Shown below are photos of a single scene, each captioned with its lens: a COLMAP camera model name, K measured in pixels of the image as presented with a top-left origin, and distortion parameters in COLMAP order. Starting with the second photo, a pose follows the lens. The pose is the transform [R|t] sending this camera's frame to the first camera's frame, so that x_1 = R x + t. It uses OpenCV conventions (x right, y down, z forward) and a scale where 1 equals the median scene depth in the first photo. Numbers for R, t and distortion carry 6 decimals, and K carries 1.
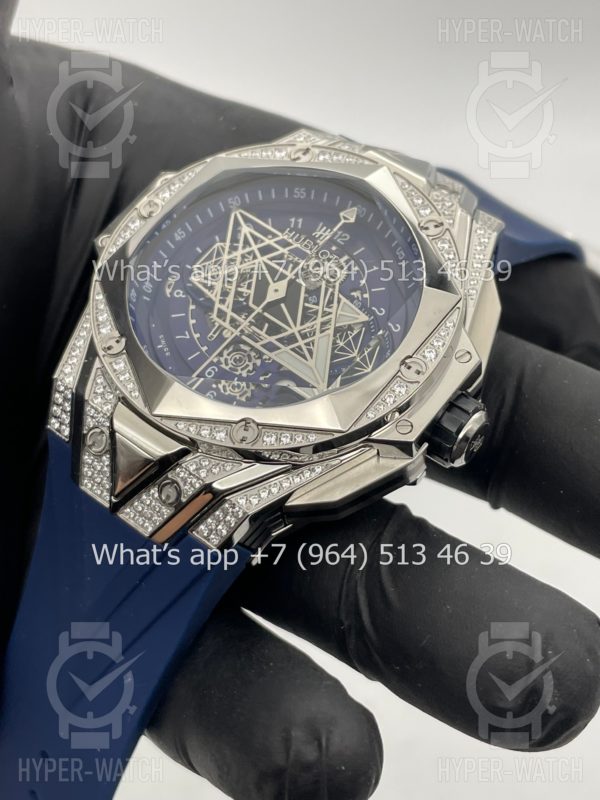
lens RADIAL K [[1266.5, 0, 300.0], [0, 1266.5, 400.0], [0, 0, 1]] dist [0.166785, -0.025481]
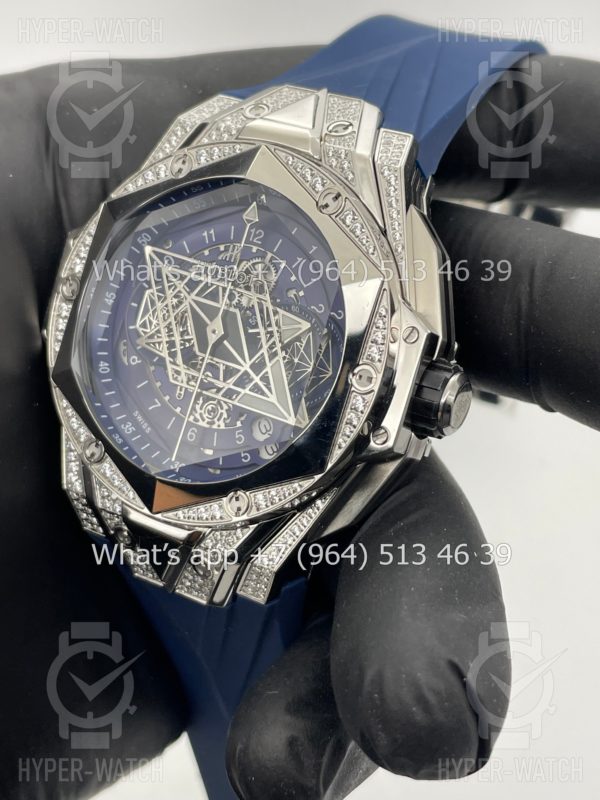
lens RADIAL K [[1266.5, 0, 300.0], [0, 1266.5, 400.0], [0, 0, 1]] dist [0.166785, -0.025481]
pose [[0.886500, -0.373111, -0.273690, 0.283350], [0.440068, 0.862629, 0.249420, -0.252676], [0.143032, -0.341553, 0.928915, 0.096112]]
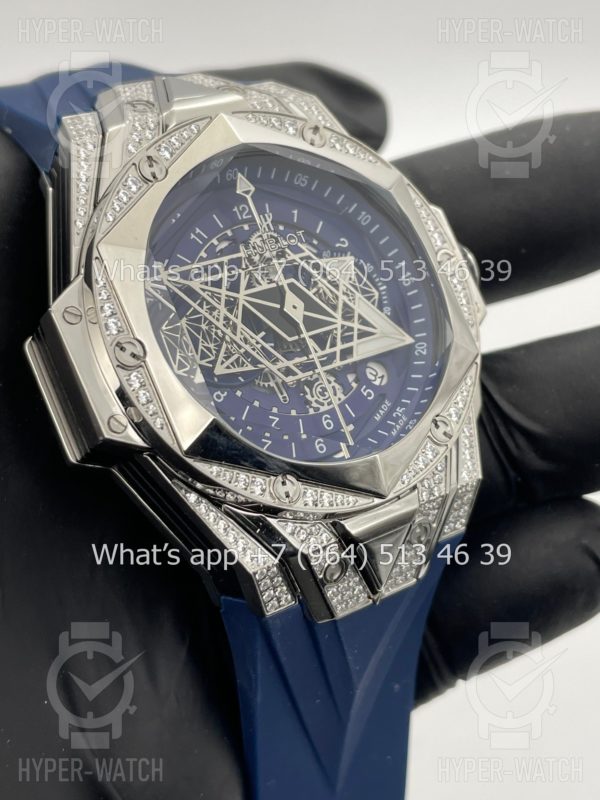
lens RADIAL K [[1266.5, 0, 300.0], [0, 1266.5, 400.0], [0, 0, 1]] dist [0.166785, -0.025481]
pose [[0.348359, -0.757295, 0.552404, -0.546834], [0.463860, 0.651375, 0.600453, -0.565636], [-0.814543, 0.047065, 0.578191, 0.495066]]
